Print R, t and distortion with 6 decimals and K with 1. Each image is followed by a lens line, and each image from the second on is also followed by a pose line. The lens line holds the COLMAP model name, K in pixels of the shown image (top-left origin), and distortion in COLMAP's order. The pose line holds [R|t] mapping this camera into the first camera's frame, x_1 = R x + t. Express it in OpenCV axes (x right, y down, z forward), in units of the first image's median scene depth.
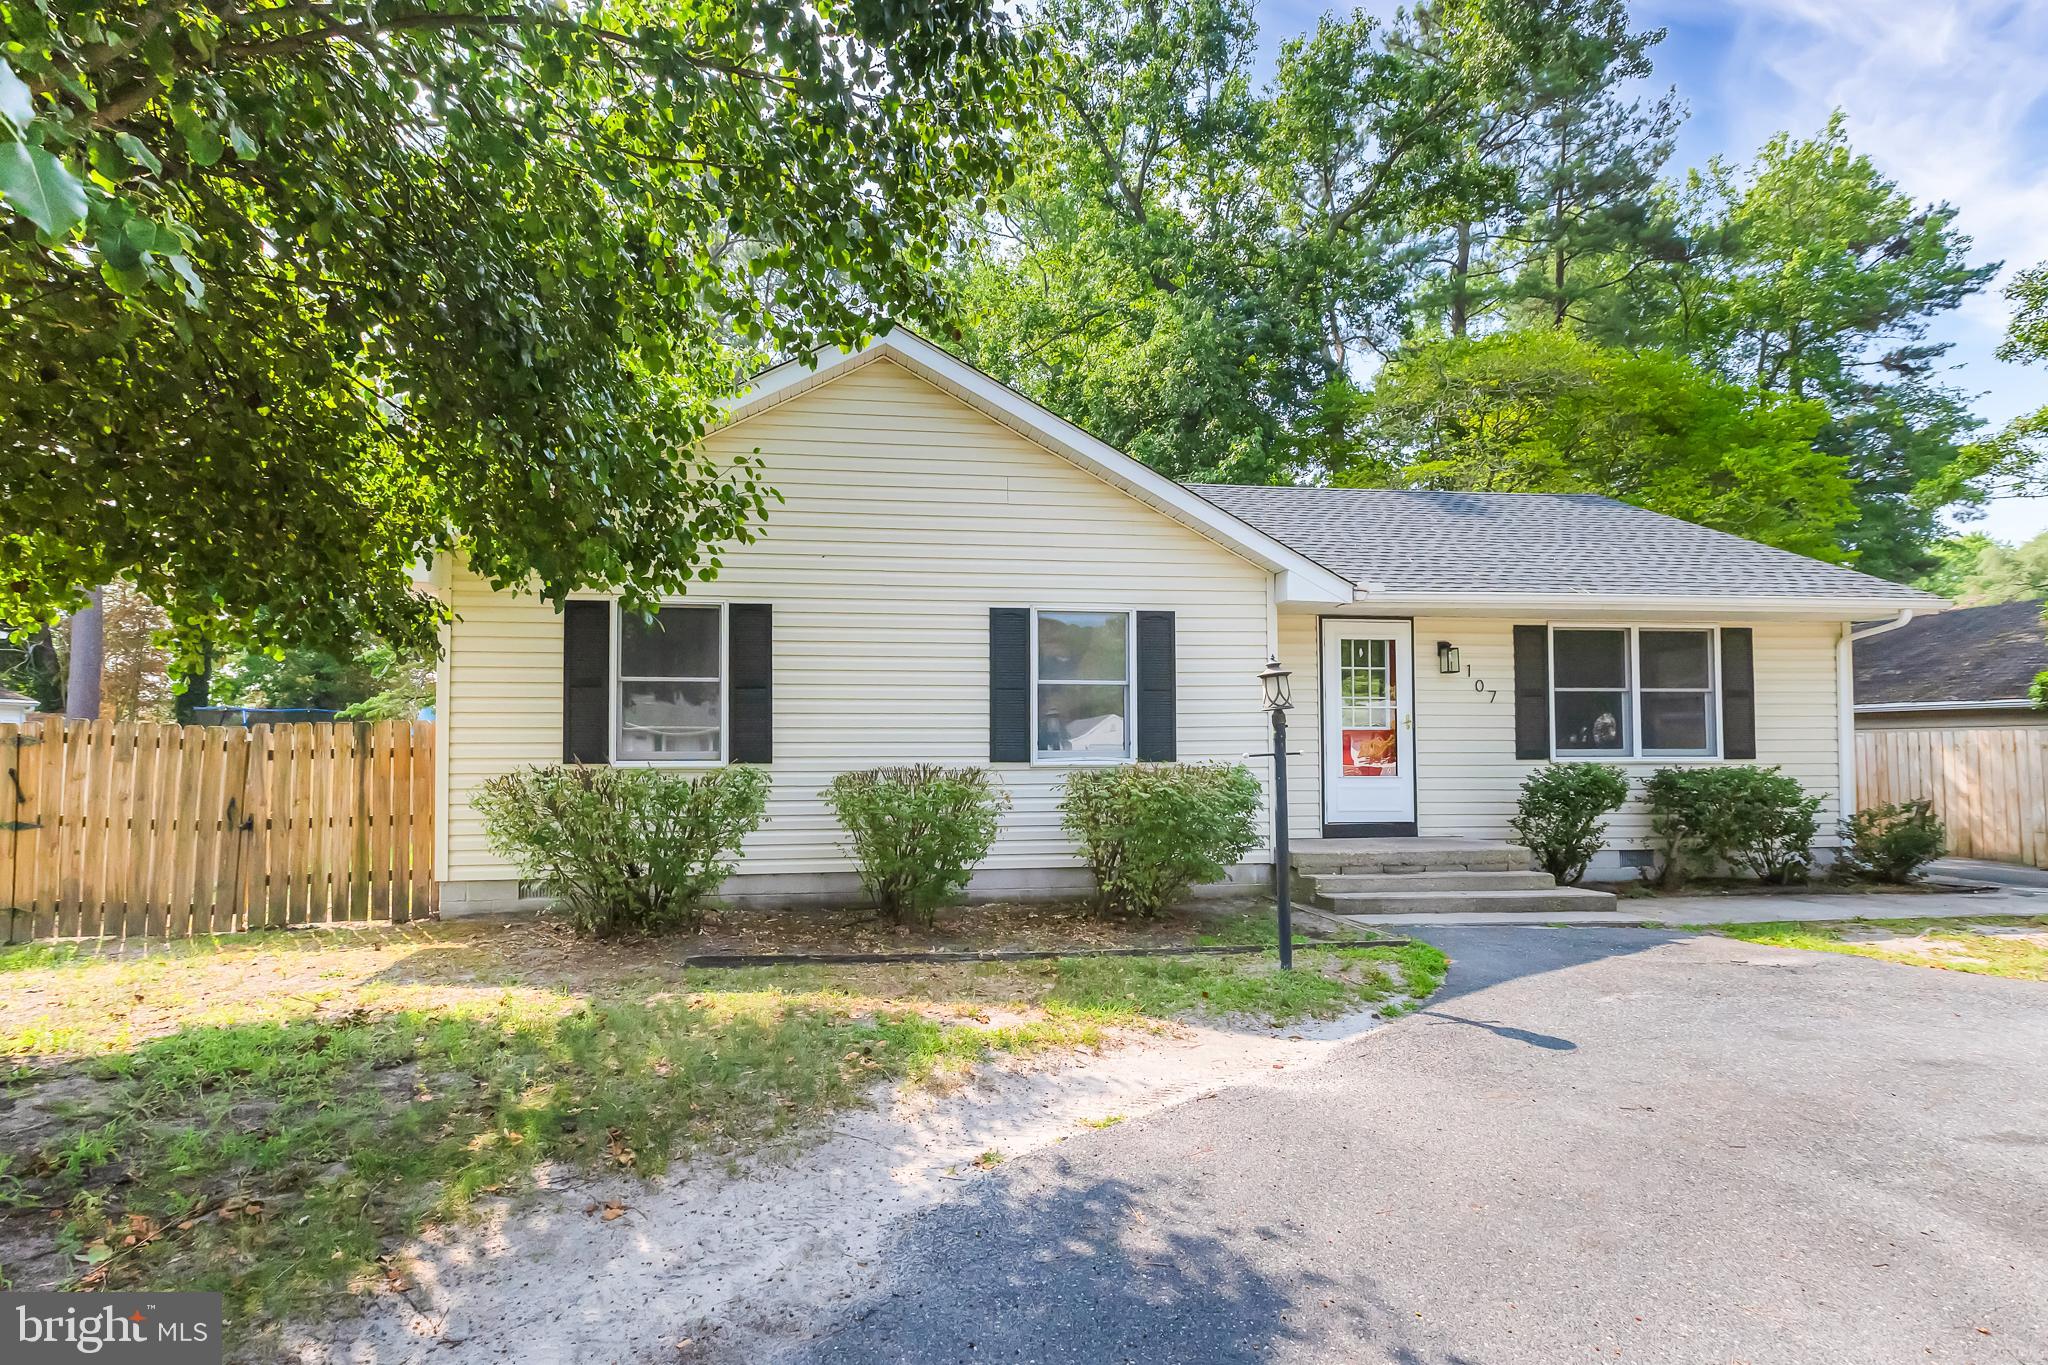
lens RADIAL K [[924.5, 0, 945.5], [0, 924.5, 712.3], [0, 0, 1]] dist [0.024685, 0.000618]
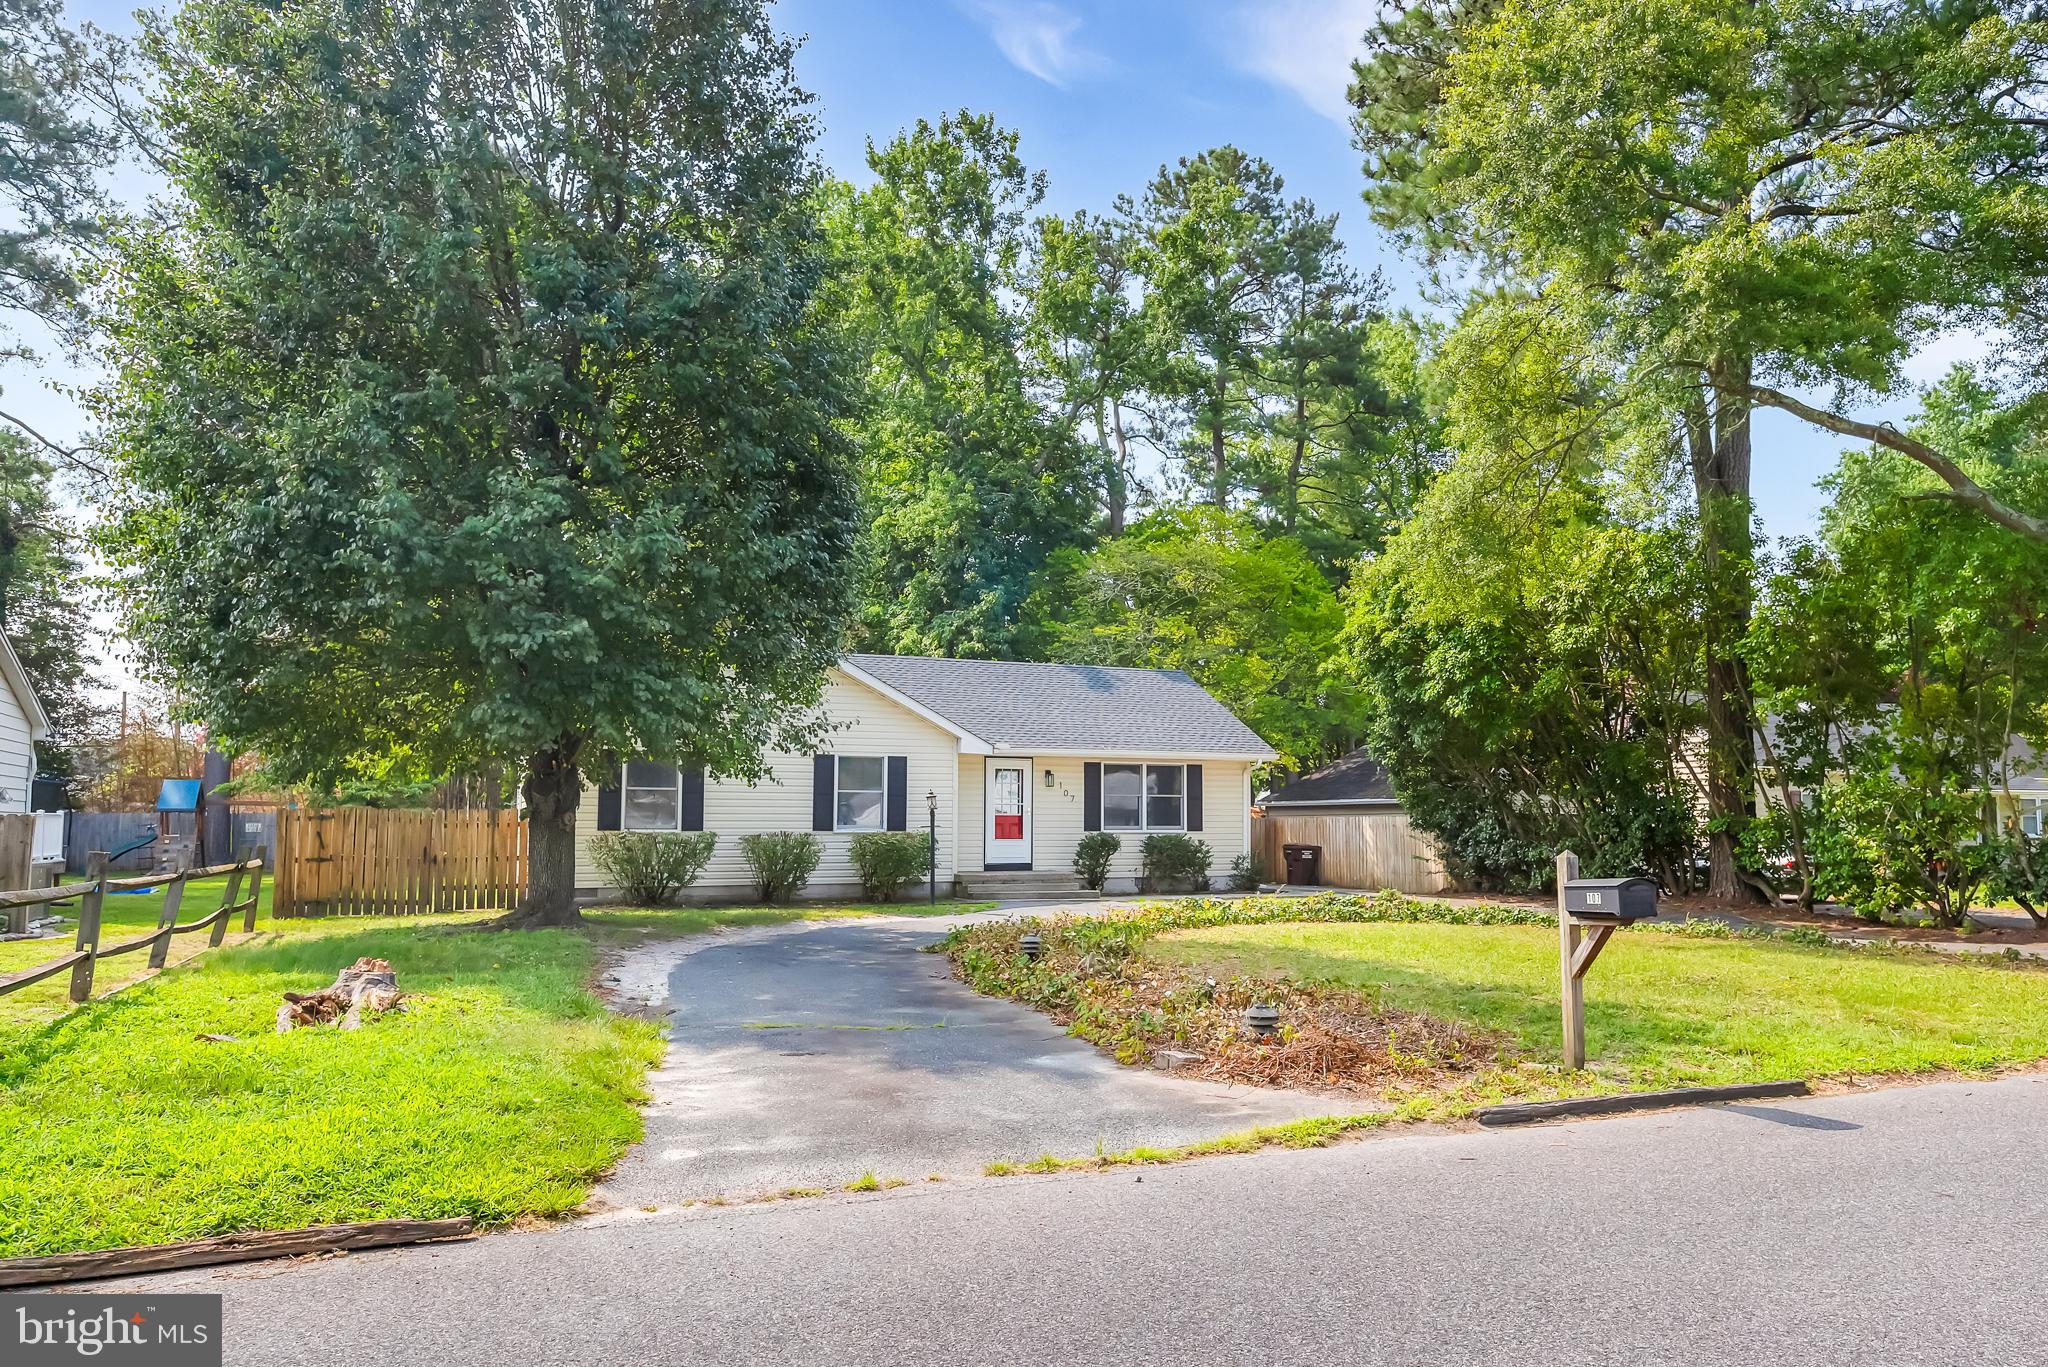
lens RADIAL K [[1368.0, 0, 1041.6], [0, 1368.0, 698.9], [0, 0, 1]] dist [0.023053, -0.000705]
pose [[0.967410, 0.031185, 0.251286, -0.227975], [-0.020147, 0.998721, -0.046380, -0.105204], [-0.252411, 0.039806, 0.966801, -2.017241]]
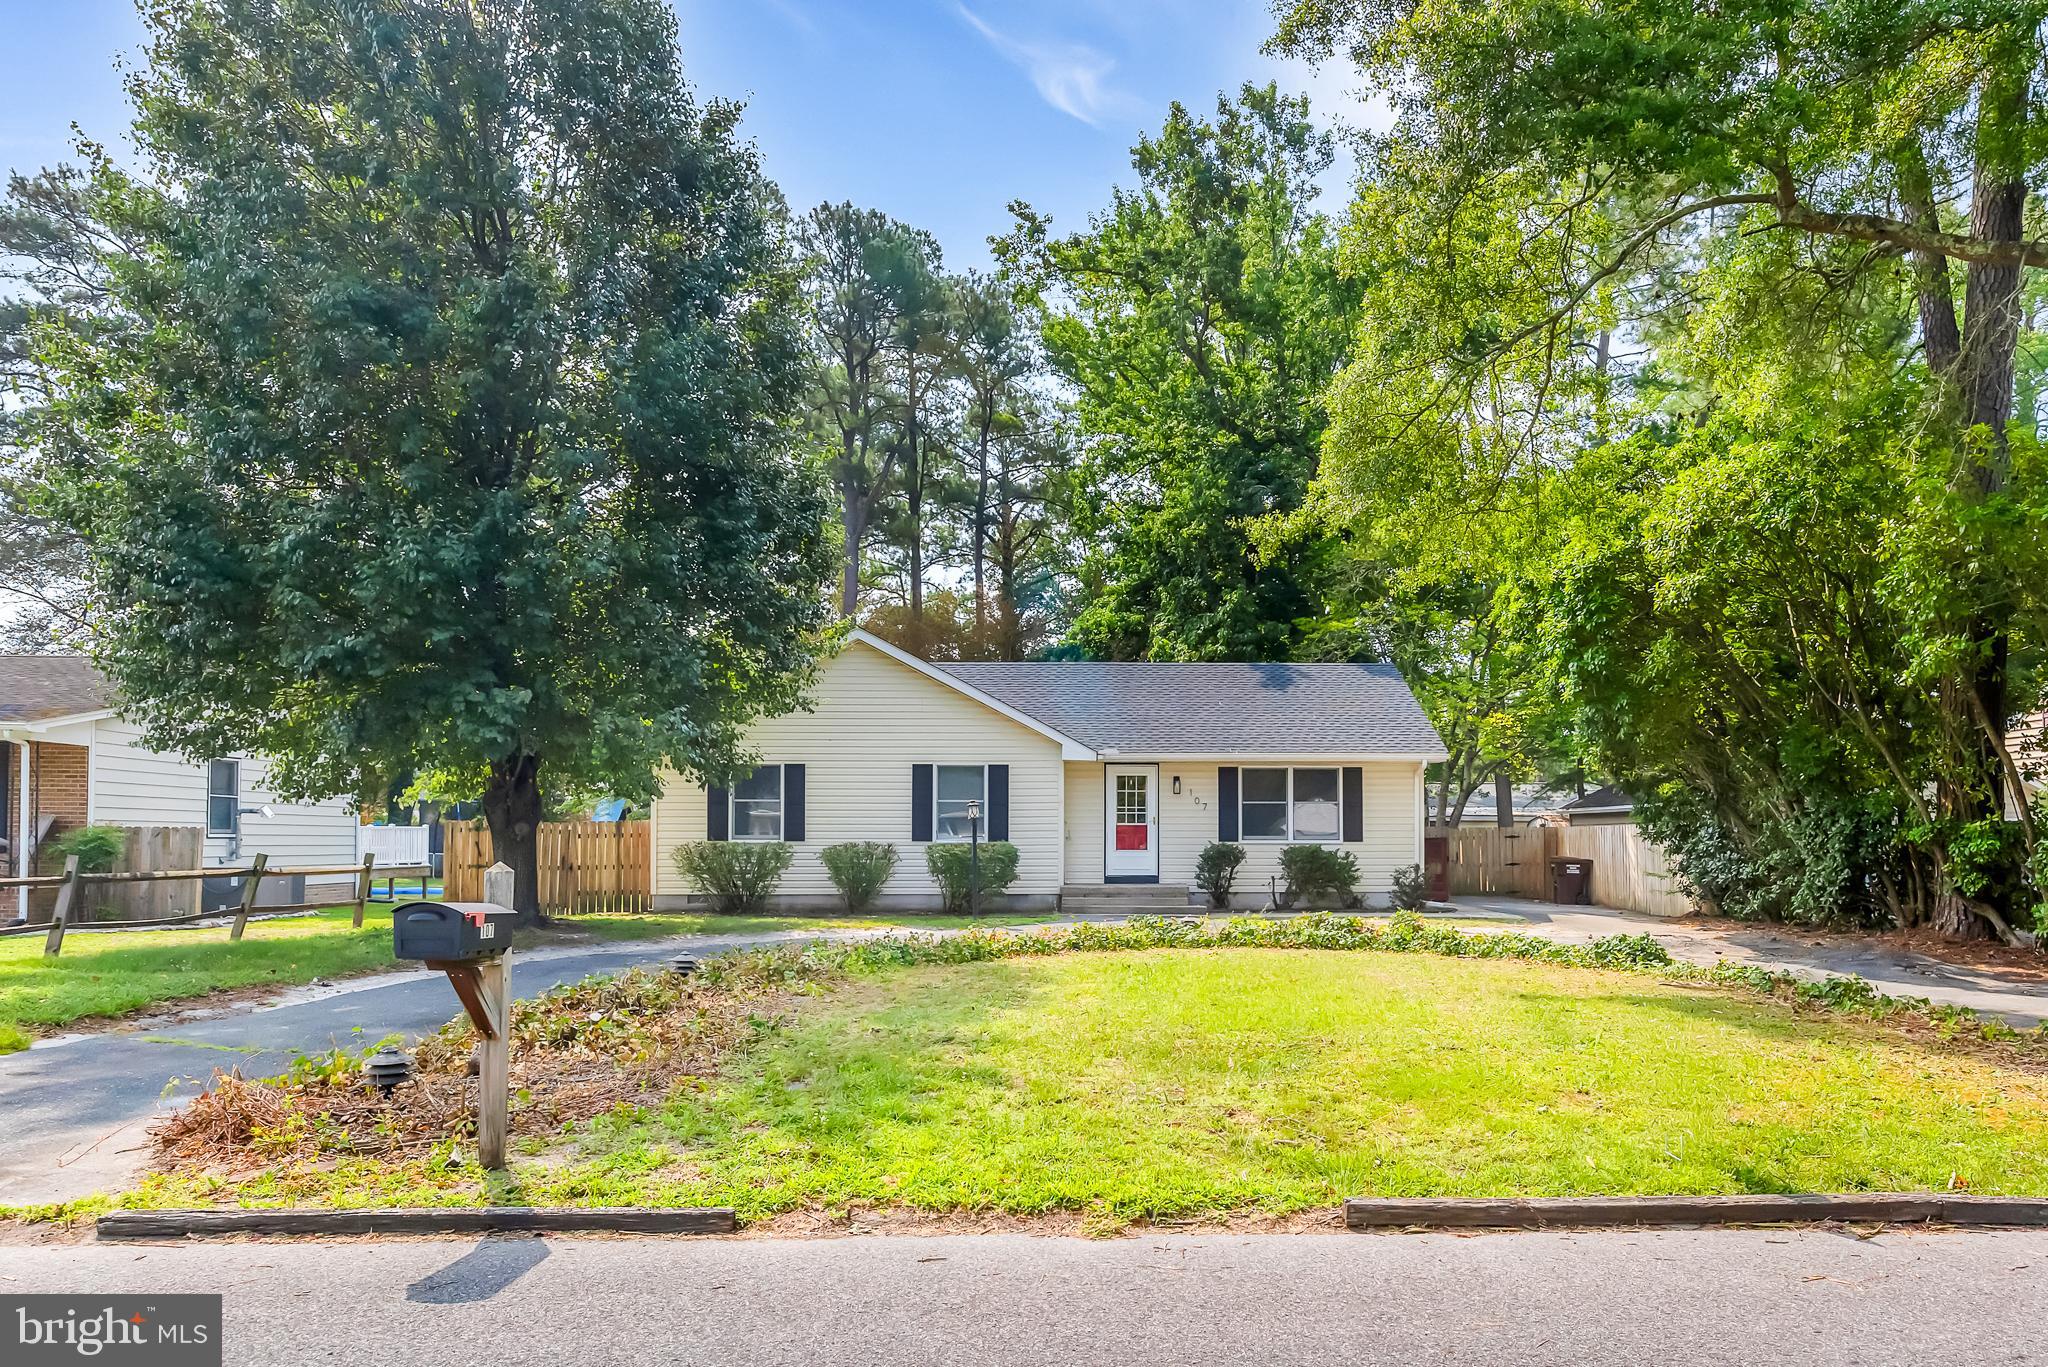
lens RADIAL K [[1322.4, 0, 1070.2], [0, 1322.4, 770.3], [0, 0, 1]] dist [0.022141, -0.004339]
pose [[0.992042, 0.000580, -0.125905, 0.752184], [-0.000685, 0.999999, -0.000785, -0.098187], [0.125905, 0.000865, 0.992042, -1.804469]]
